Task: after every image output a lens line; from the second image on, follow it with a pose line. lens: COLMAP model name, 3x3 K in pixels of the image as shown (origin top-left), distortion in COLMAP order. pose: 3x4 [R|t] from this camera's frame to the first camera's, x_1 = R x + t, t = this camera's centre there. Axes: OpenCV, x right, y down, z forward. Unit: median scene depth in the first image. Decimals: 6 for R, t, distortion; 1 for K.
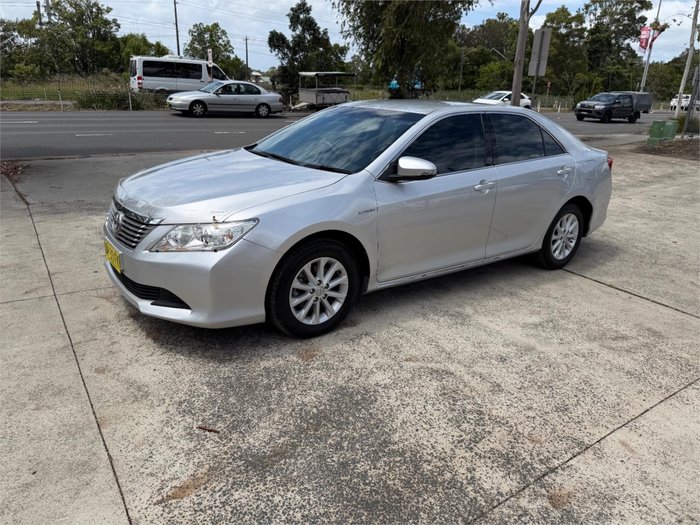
lens RADIAL K [[497.3, 0, 346.5], [0, 497.3, 255.0], [0, 0, 1]] dist [0.013707, -0.024200]
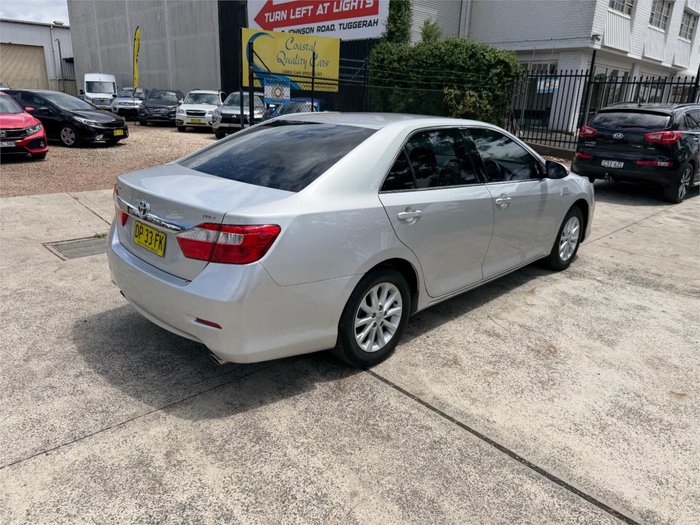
lens RADIAL K [[497.4, 0, 342.7], [0, 497.4, 263.7], [0, 0, 1]] dist [0.018973, -0.030537]
pose [[-0.987280, -0.032022, -0.155730, 0.503609], [-0.119033, 0.798214, 0.590496, -0.789873], [0.105397, 0.601522, -0.791873, 2.399559]]
